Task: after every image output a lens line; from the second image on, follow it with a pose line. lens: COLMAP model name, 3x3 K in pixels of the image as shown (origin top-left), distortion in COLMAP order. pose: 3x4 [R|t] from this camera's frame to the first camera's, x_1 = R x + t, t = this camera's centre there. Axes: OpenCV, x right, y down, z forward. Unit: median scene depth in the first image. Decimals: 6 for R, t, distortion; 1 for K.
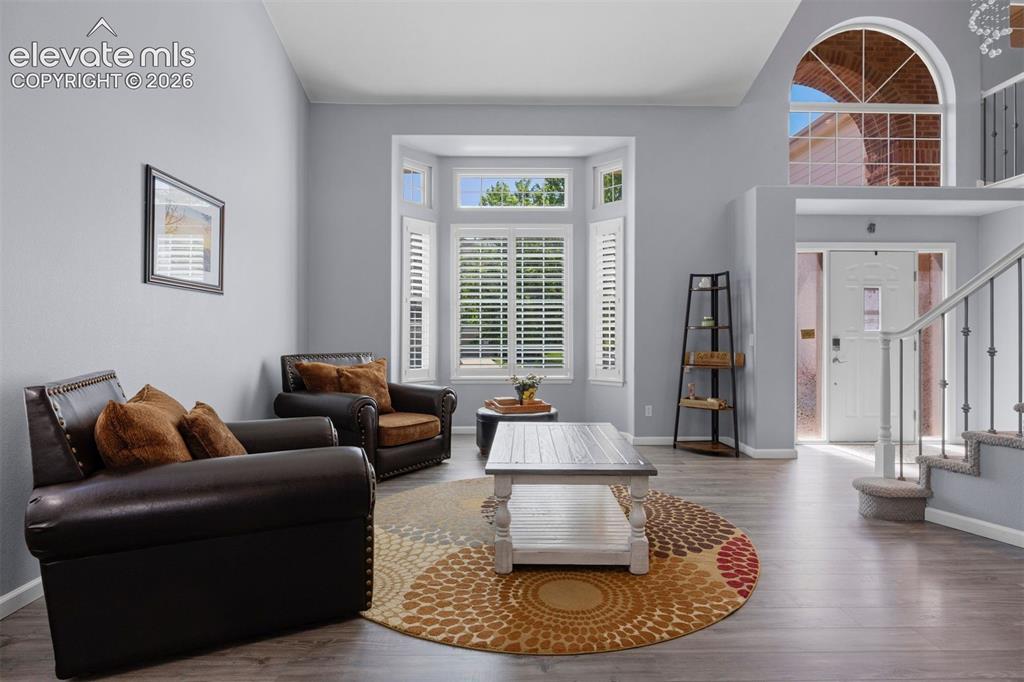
lens RADIAL K [[536.7, 0, 513.8], [0, 536.7, 337.6], [0, 0, 1]] dist [-0.021559, 0.003709]
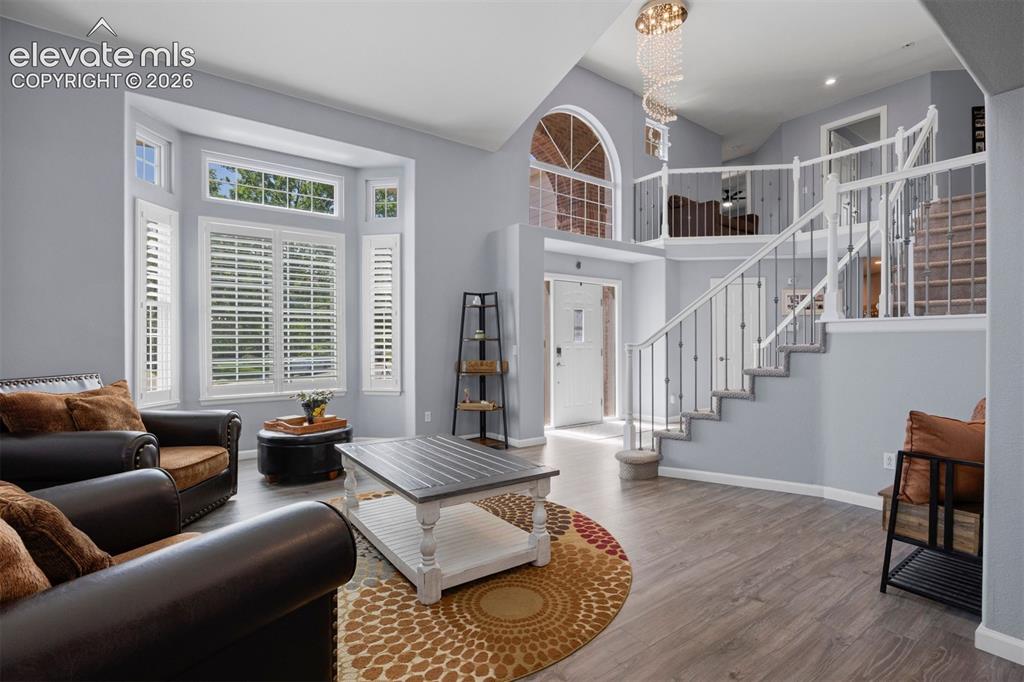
lens RADIAL K [[492.5, 0, 512.6], [0, 492.5, 344.7], [0, 0, 1]] dist [-0.014303, -0.002069]
pose [[0.802360, -0.007049, 0.596799, -0.214172], [0.005234, 0.999975, 0.004775, -0.012704], [-0.596818, -0.000707, 0.802376, 0.106474]]
